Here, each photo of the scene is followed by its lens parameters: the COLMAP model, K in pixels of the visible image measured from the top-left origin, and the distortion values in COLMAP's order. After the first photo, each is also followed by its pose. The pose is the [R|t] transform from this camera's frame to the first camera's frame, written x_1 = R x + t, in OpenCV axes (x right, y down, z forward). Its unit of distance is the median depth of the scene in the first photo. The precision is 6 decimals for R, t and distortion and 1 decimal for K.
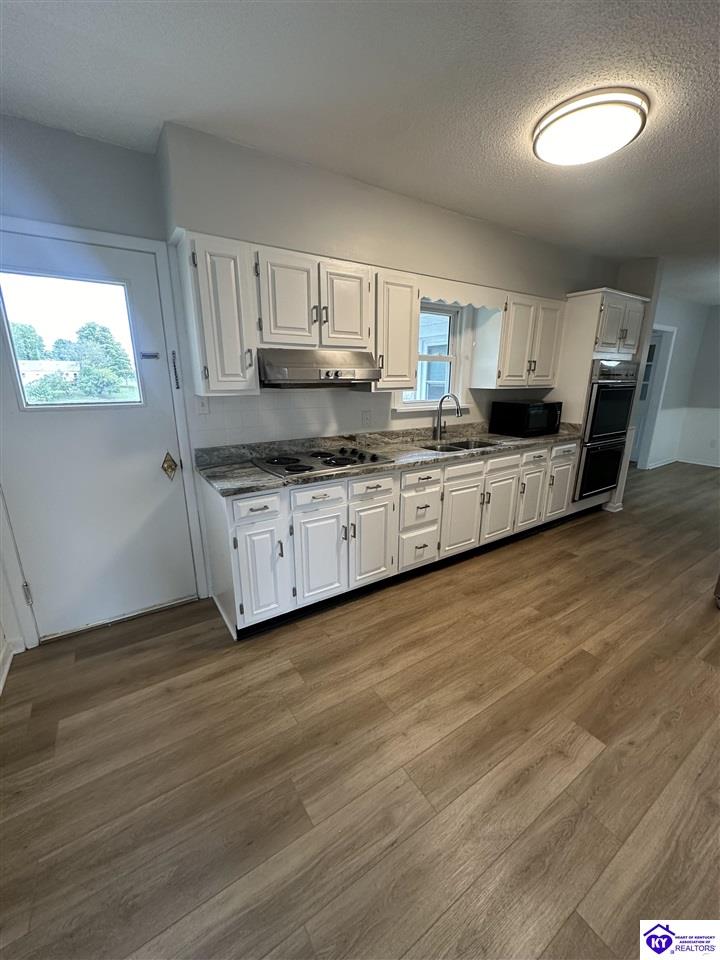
lens RADIAL K [[380.9, 0, 362.6], [0, 380.9, 483.0], [0, 0, 1]] dist [-0.001036, 0.000069]
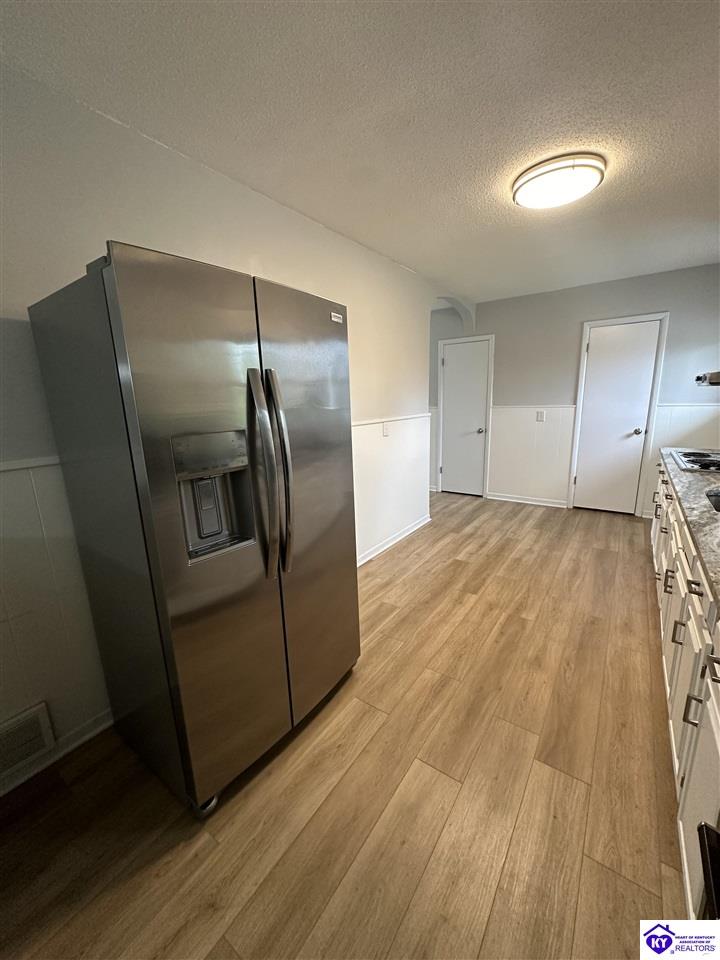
lens RADIAL K [[380.9, 0, 360.8], [0, 380.9, 480.8], [0, 0, 1]] dist [-0.001036, 0.000069]
pose [[-0.929819, 0.110580, -0.351011, 1.413377], [-0.065123, 0.889298, 0.452668, -0.497243], [0.362209, 0.443758, -0.819685, 1.822582]]
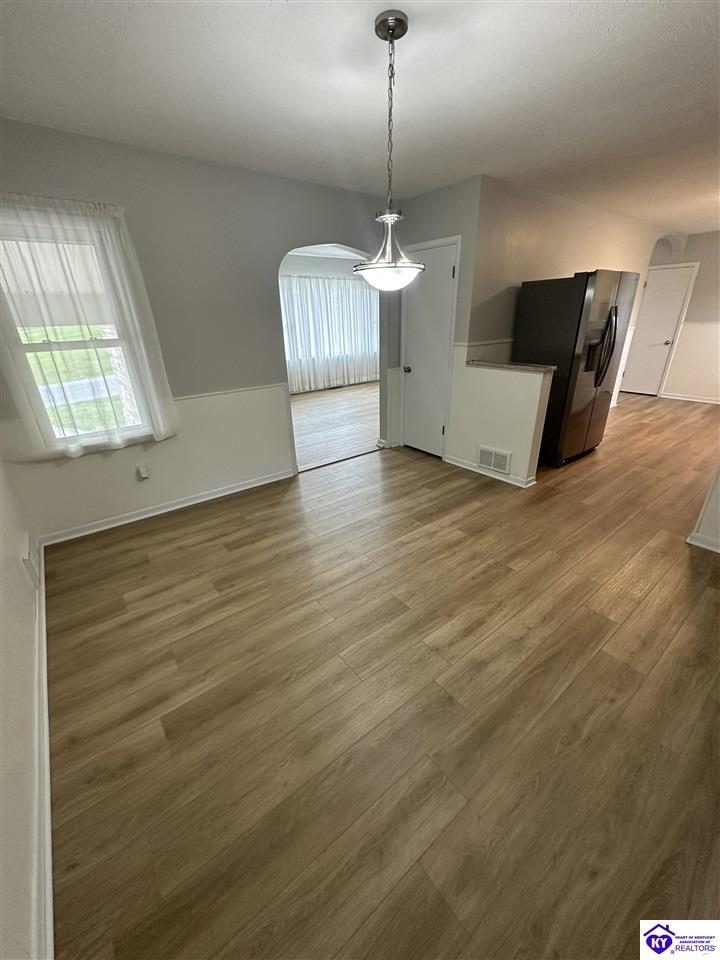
lens RADIAL K [[380.9, 0, 362.4], [0, 380.9, 477.3], [0, 0, 1]] dist [-0.001036, 0.000069]
pose [[-0.996107, 0.057568, -0.066755, 2.646321], [0.002870, 0.778071, 0.628170, -0.861104], [0.088103, 0.625533, -0.775207, 2.916963]]
